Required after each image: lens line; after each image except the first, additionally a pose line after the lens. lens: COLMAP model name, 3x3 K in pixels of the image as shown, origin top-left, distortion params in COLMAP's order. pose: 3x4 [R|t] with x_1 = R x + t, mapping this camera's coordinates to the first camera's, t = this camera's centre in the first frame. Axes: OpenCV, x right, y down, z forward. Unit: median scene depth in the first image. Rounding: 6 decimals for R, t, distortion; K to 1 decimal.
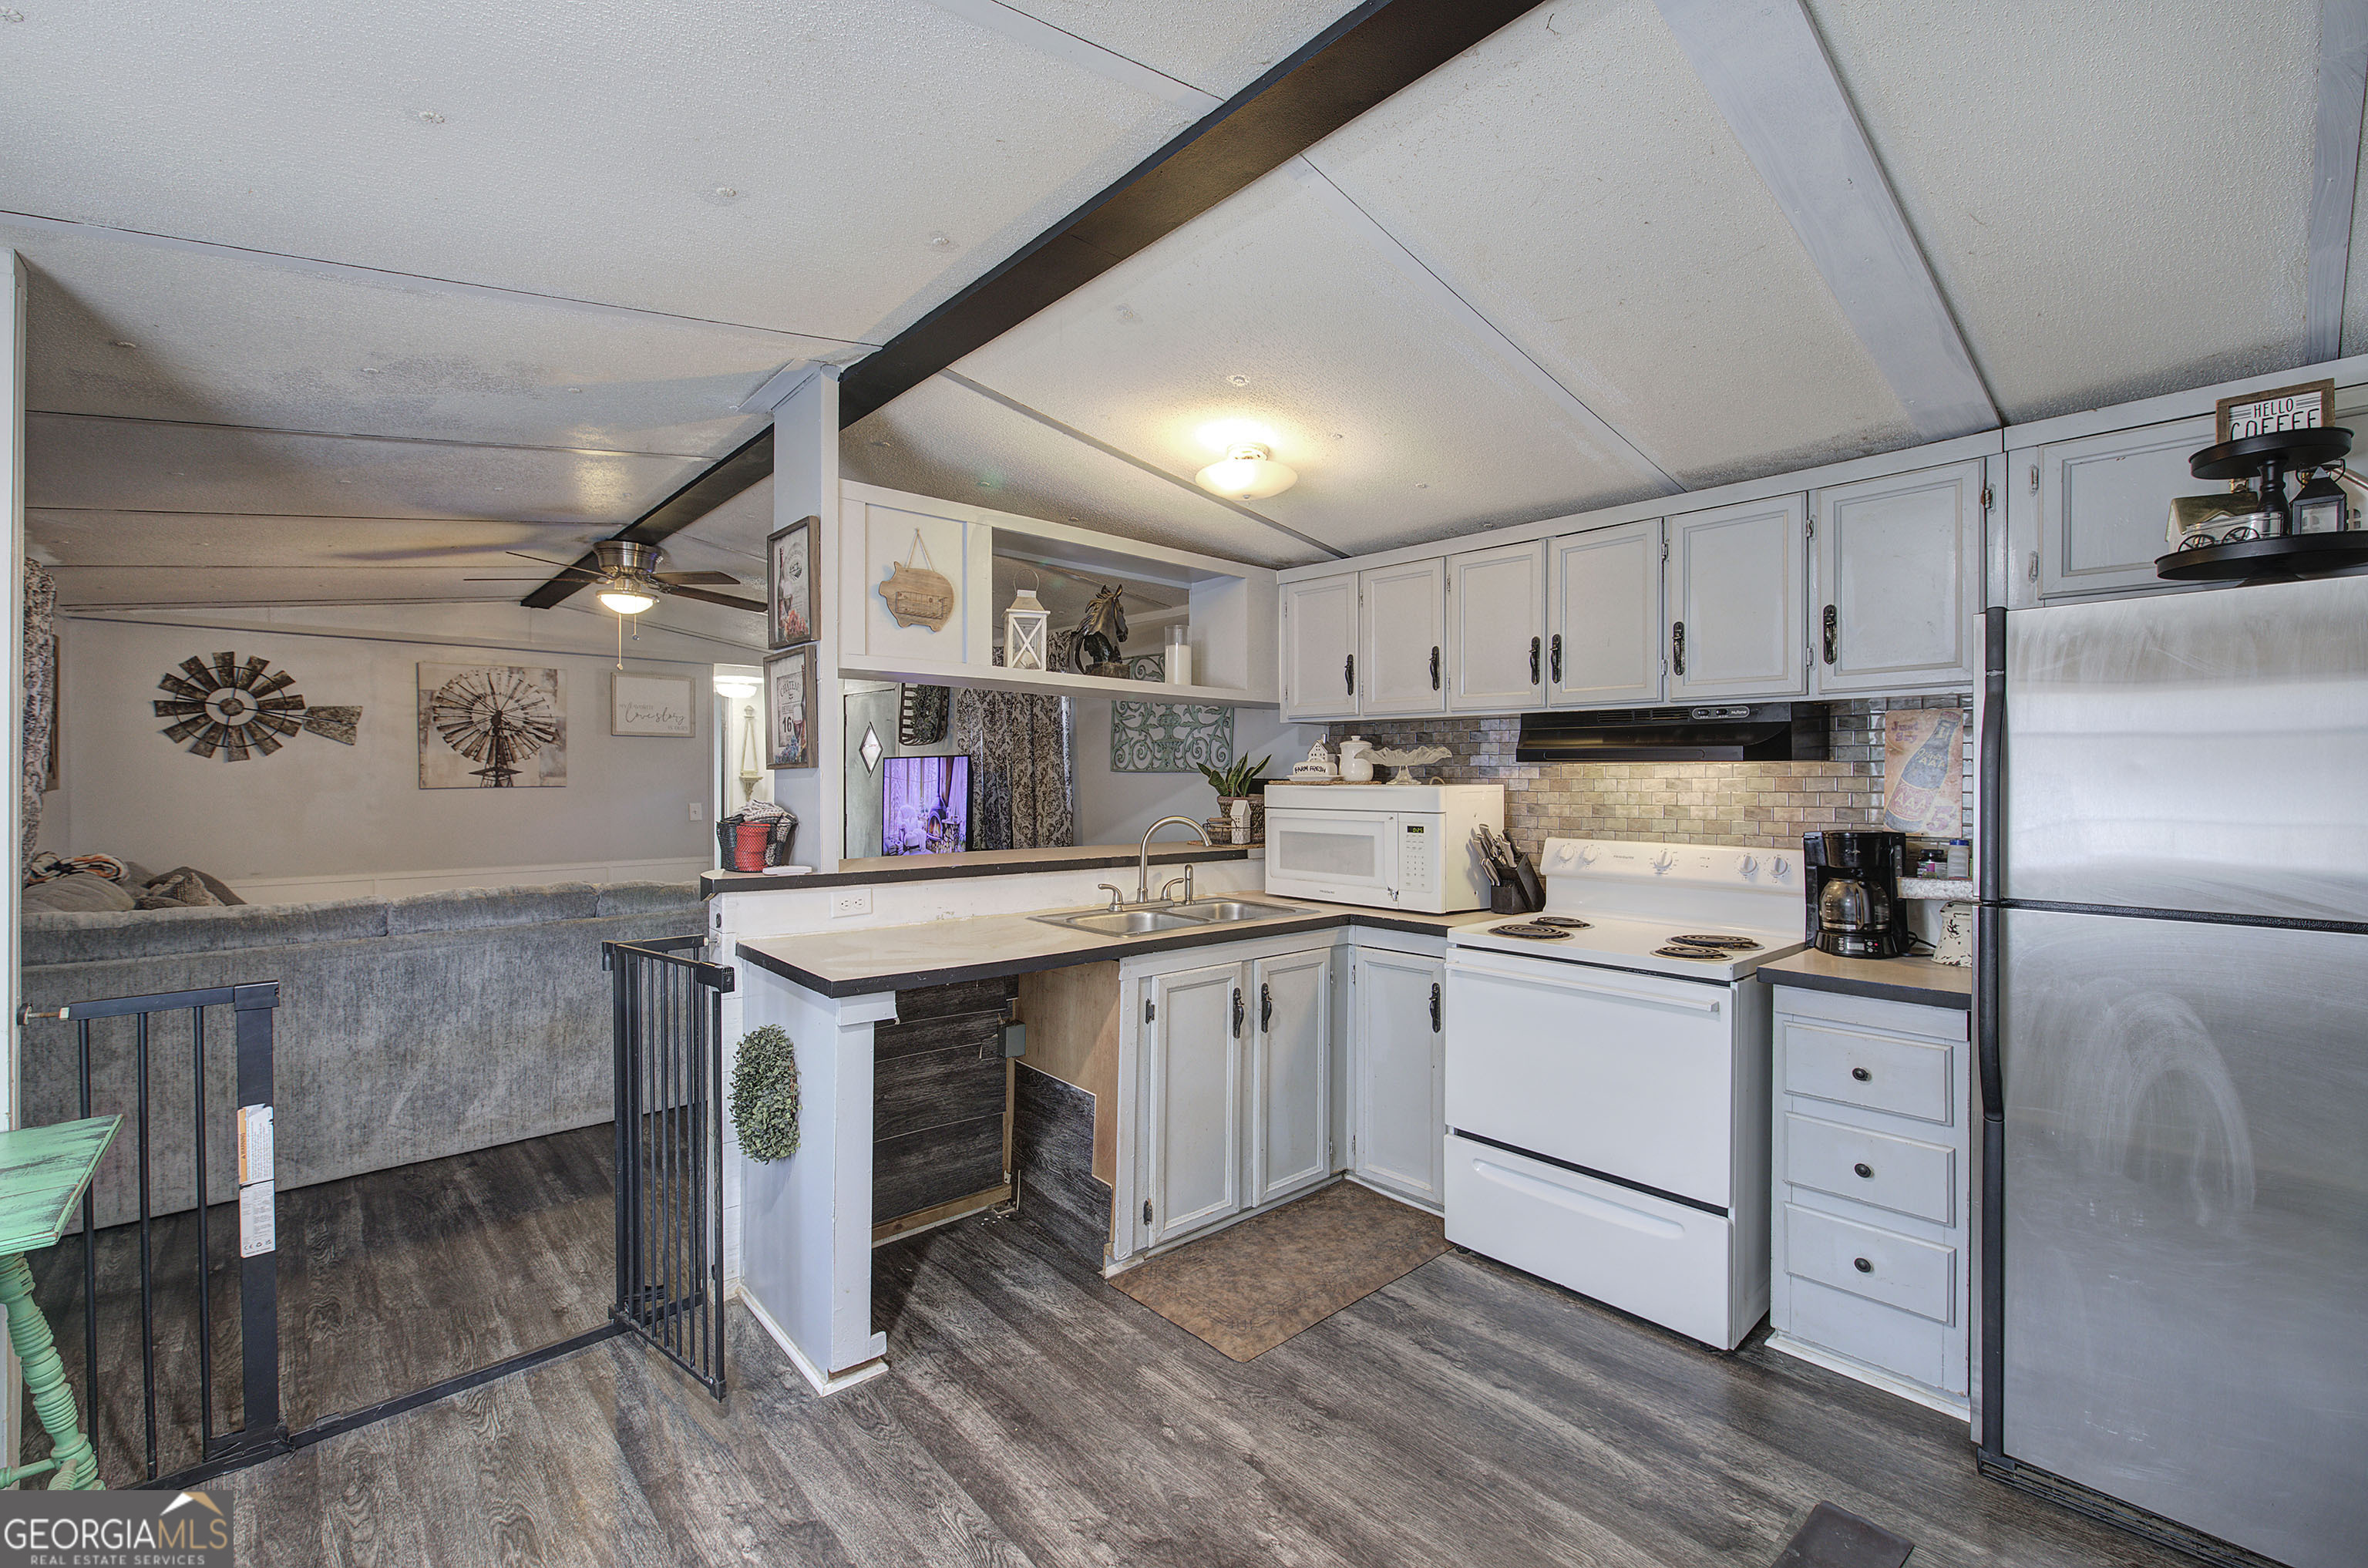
lens RADIAL K [[994.4, 0, 1199.2], [0, 994.4, 779.6], [0, 0, 1]] dist [-0.009846, 0.003684]
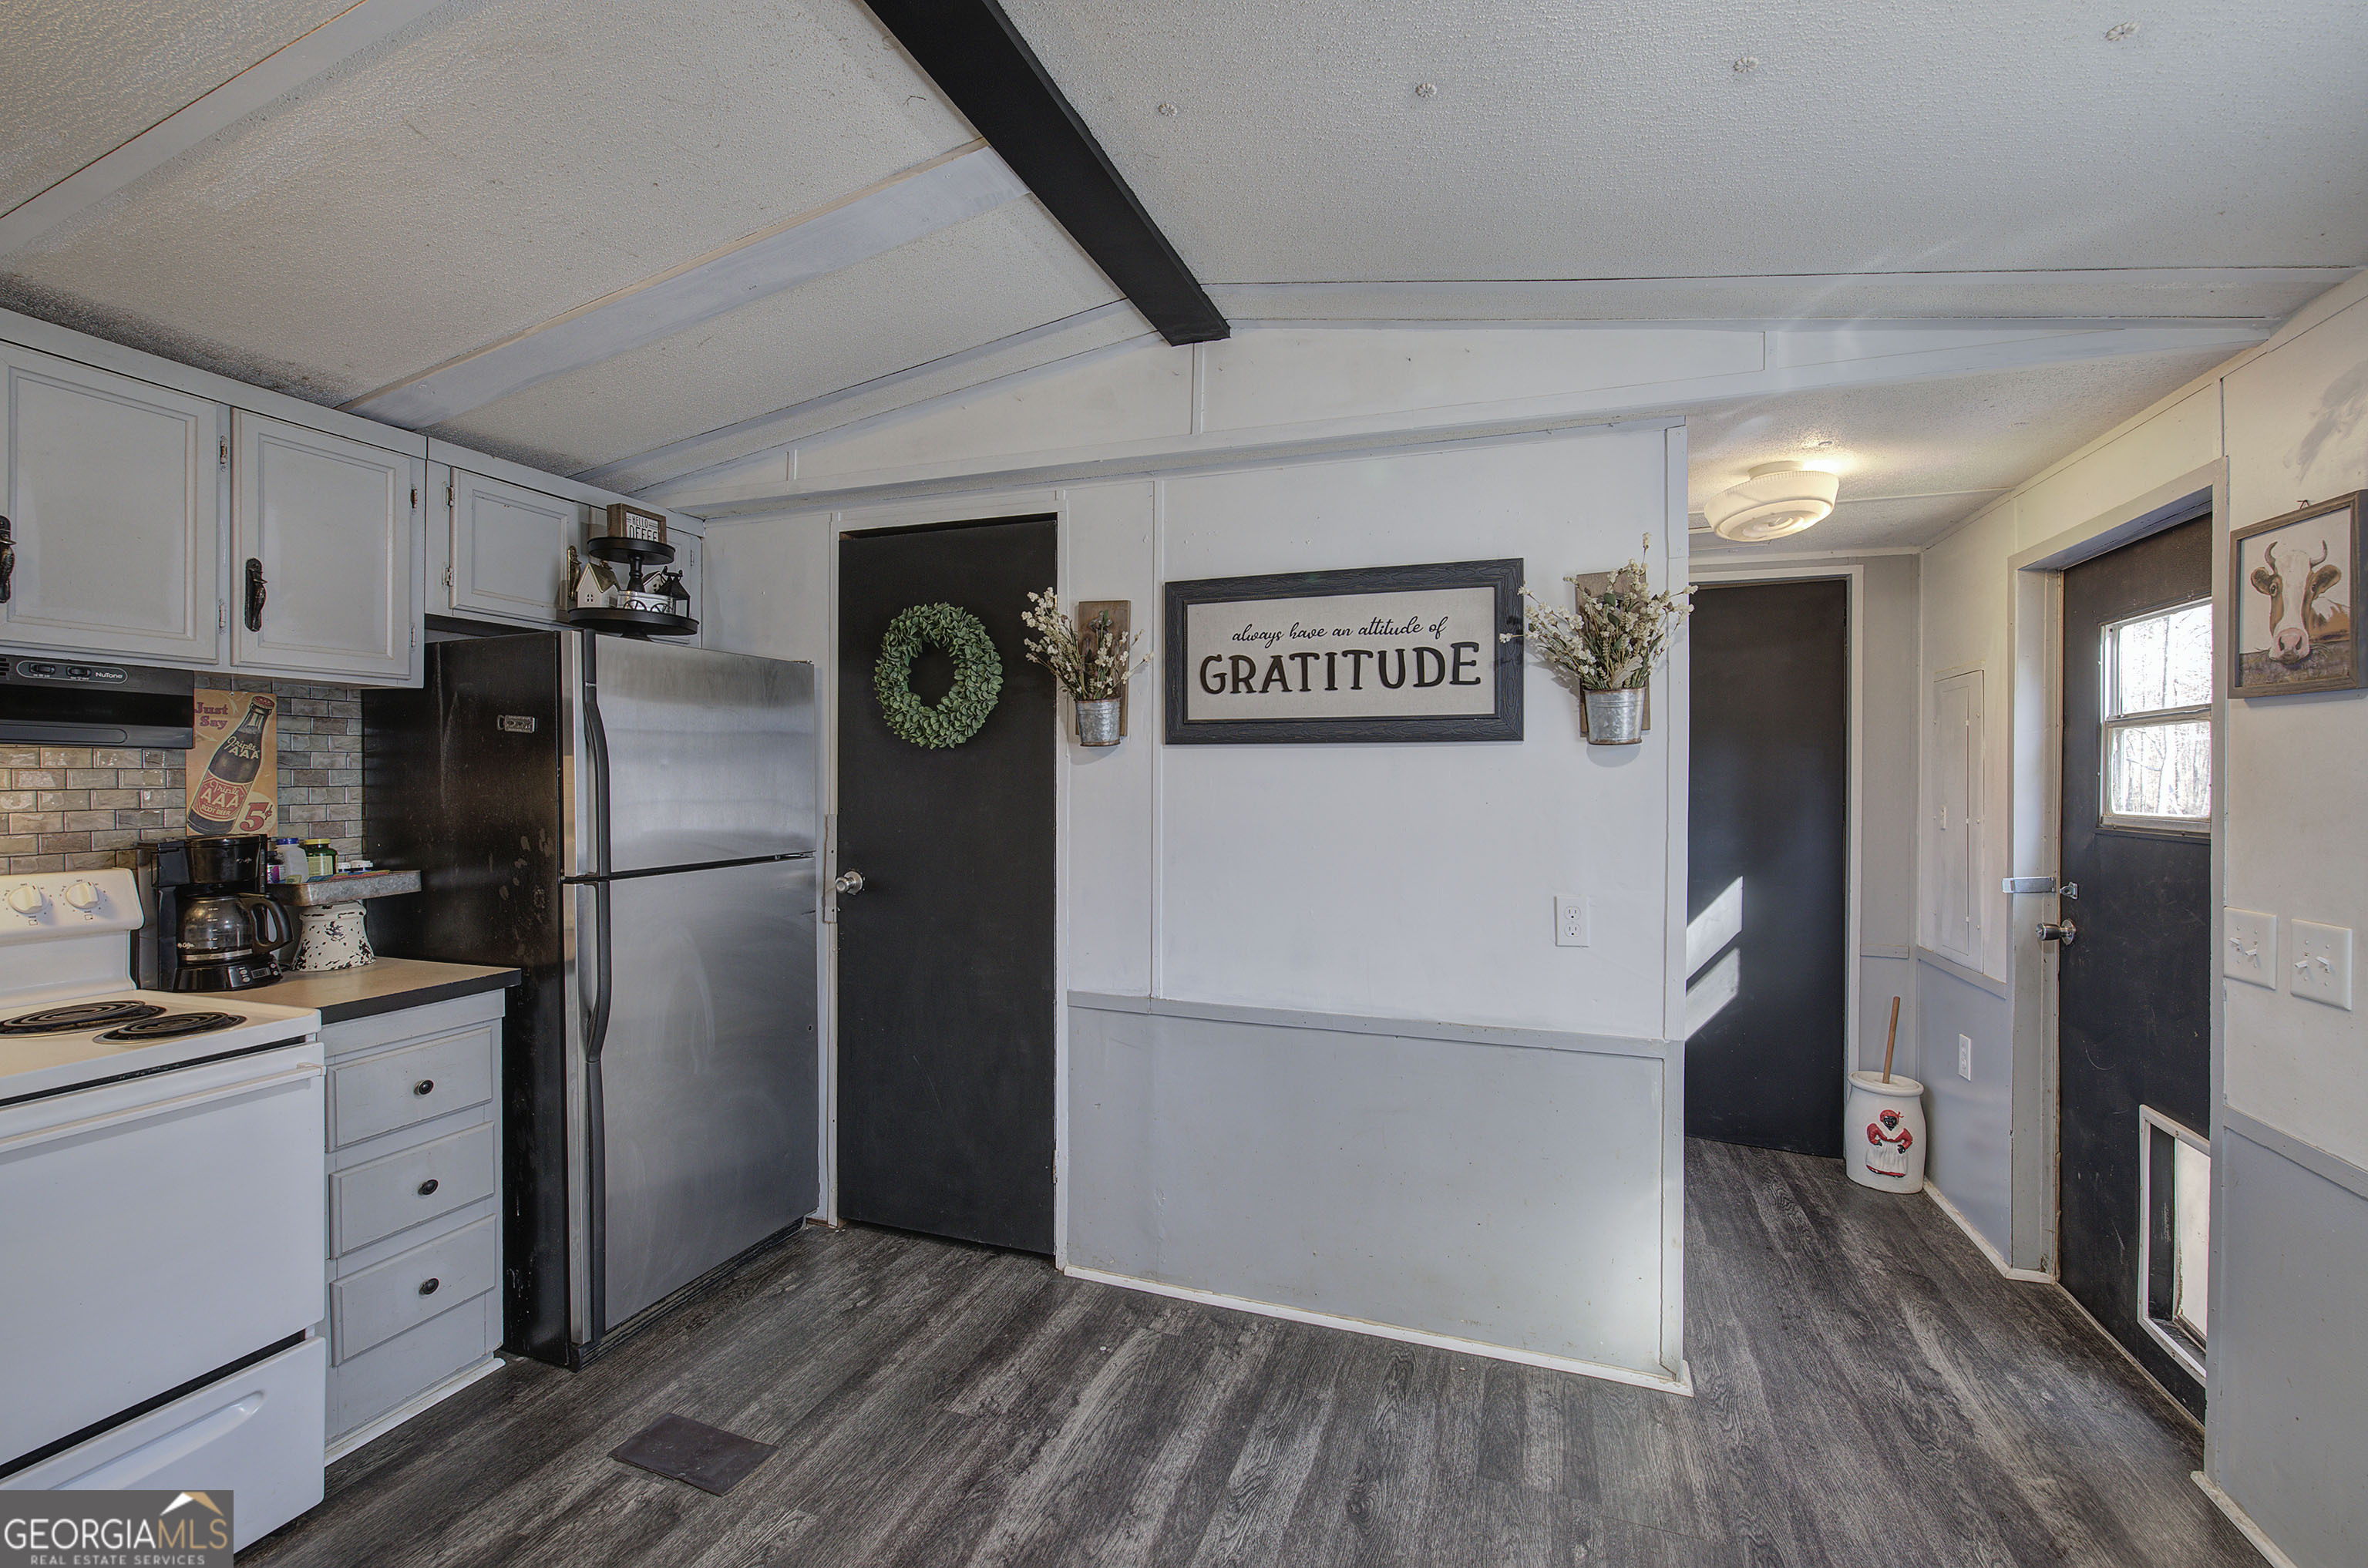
lens RADIAL K [[994.4, 0, 1190.1], [0, 994.4, 778.7], [0, 0, 1]] dist [-0.009846, 0.003684]
pose [[-0.467635, -0.009937, 0.883866, -0.299102], [-0.007323, 0.999946, 0.007367, -0.004988], [-0.883891, -0.003028, -0.467682, 0.476721]]
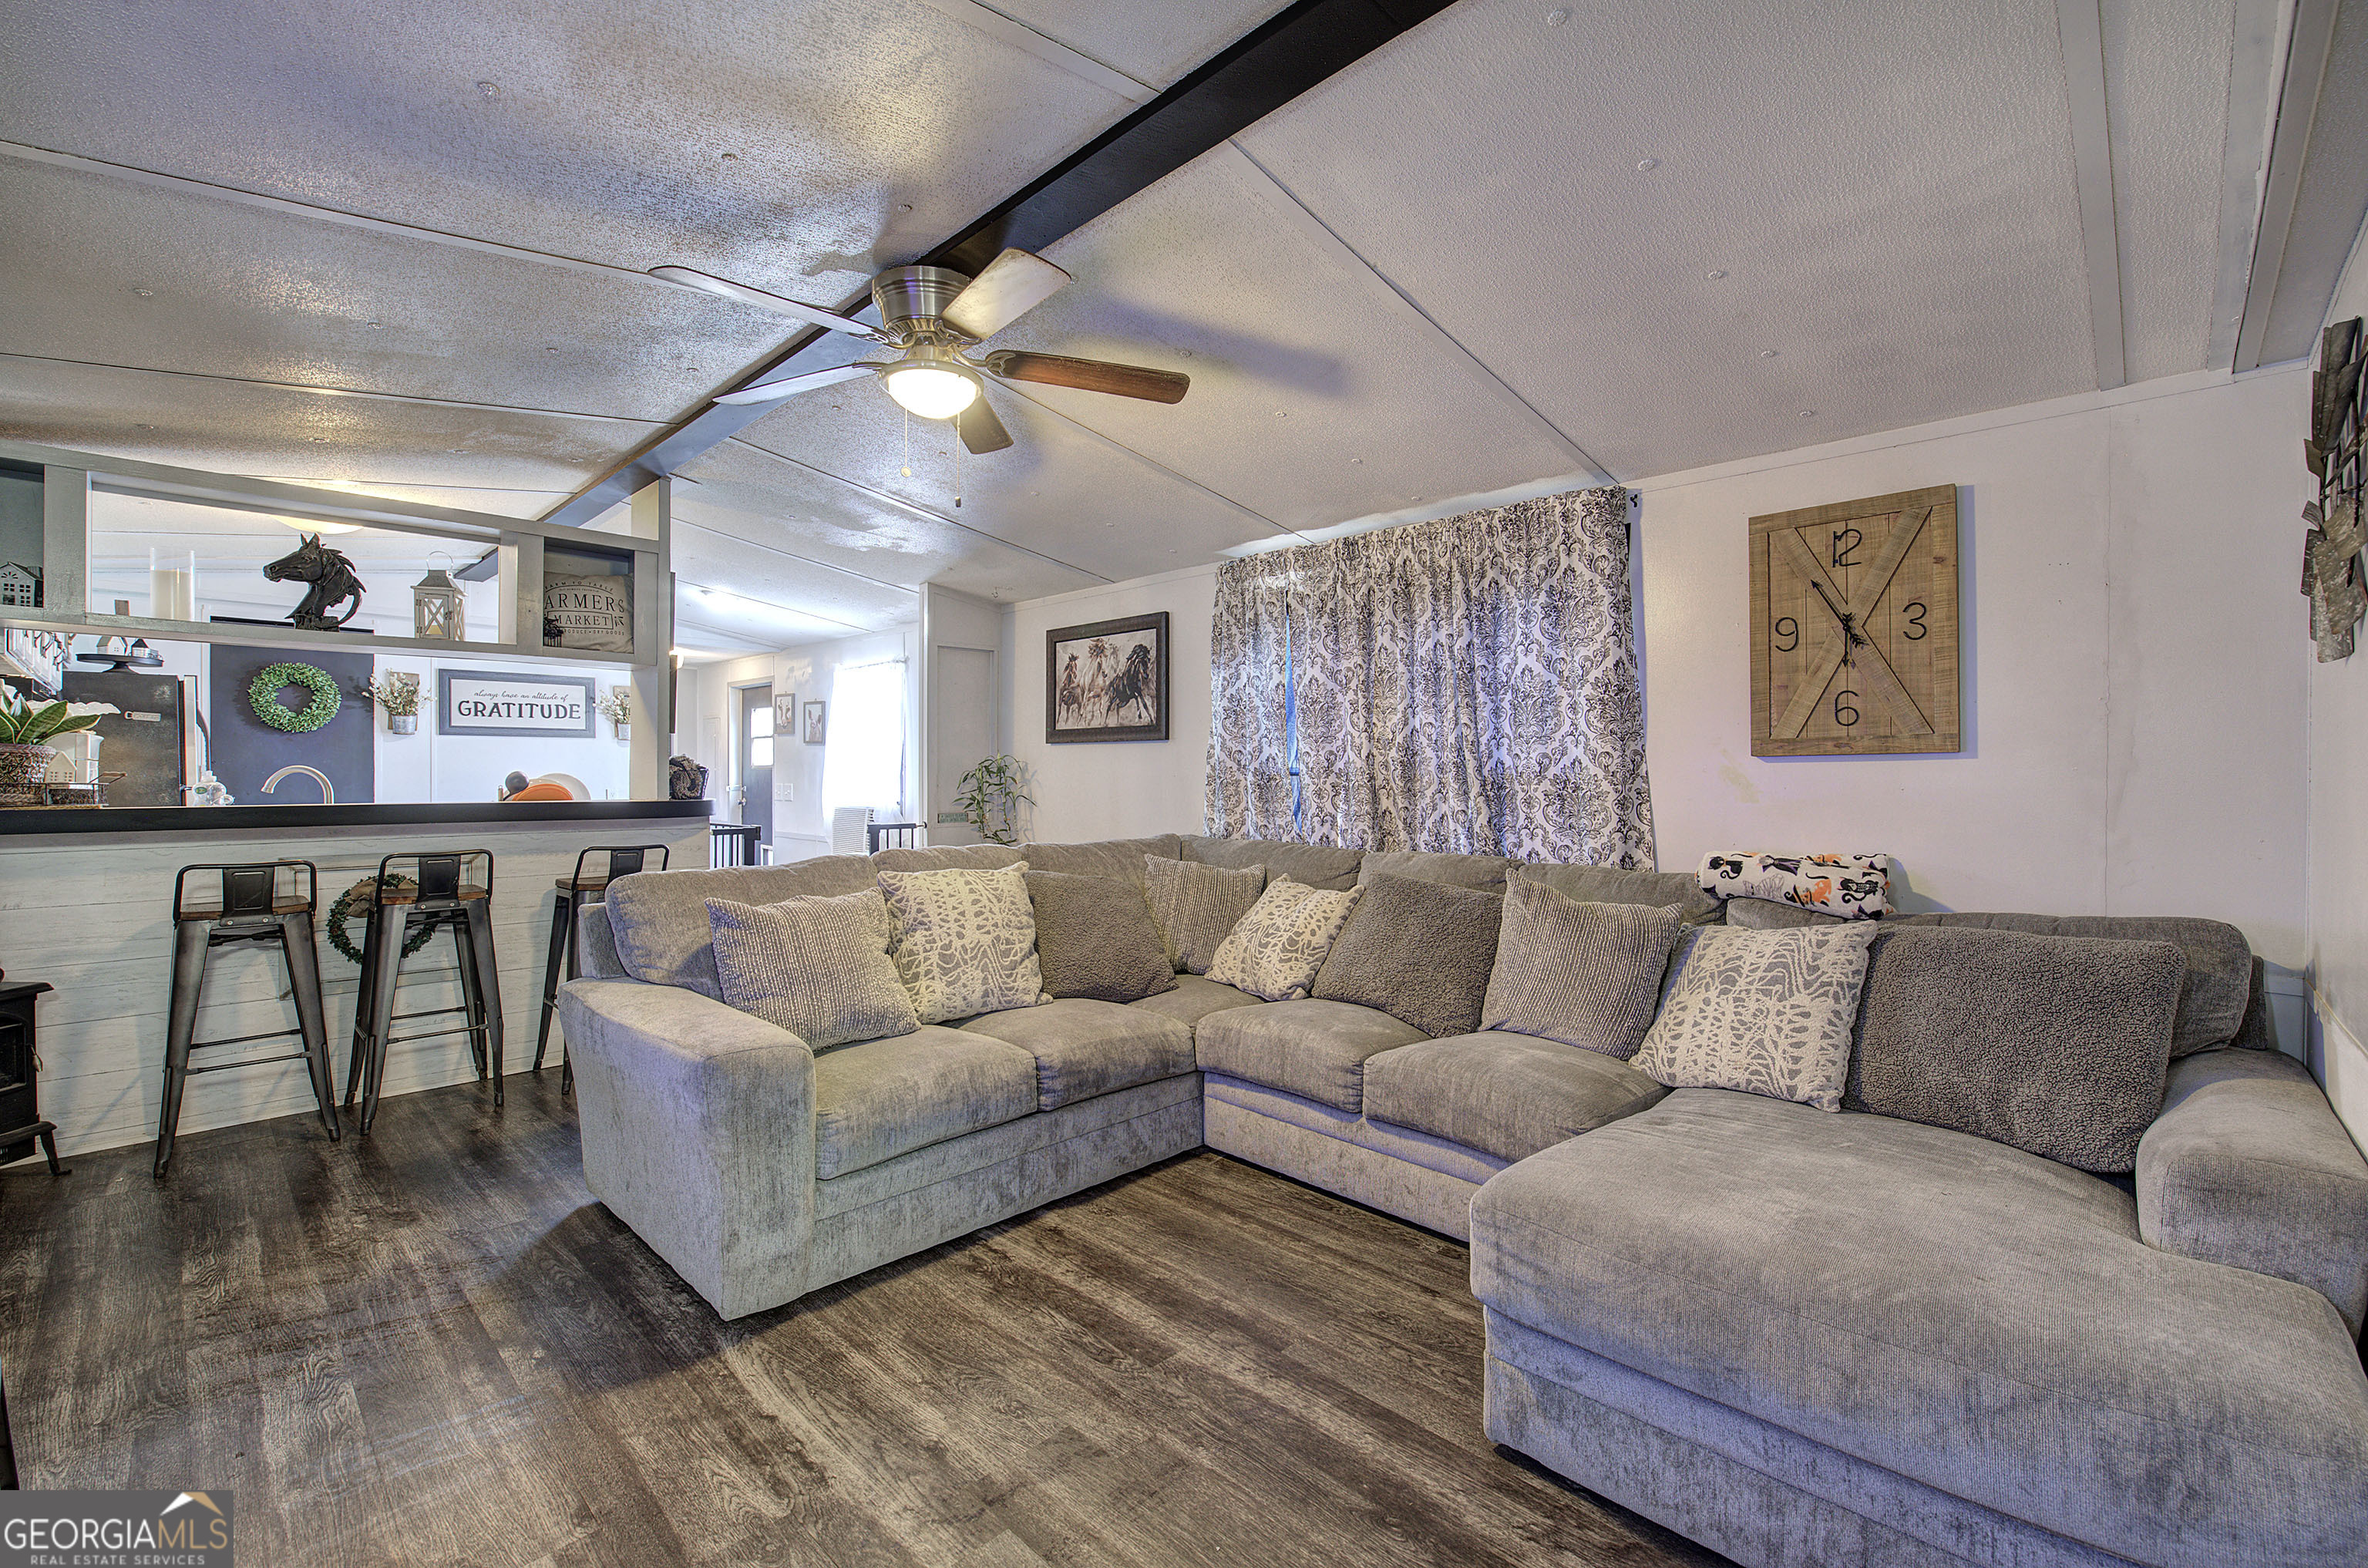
lens RADIAL K [[994.4, 0, 1178.8], [0, 994.4, 770.7], [0, 0, 1]] dist [-0.009846, 0.003684]
pose [[-0.998714, -0.008533, -0.049974, -0.863227], [-0.008375, 0.999959, -0.003364, 0.033265], [0.050001, -0.002941, -0.998745, 1.944198]]
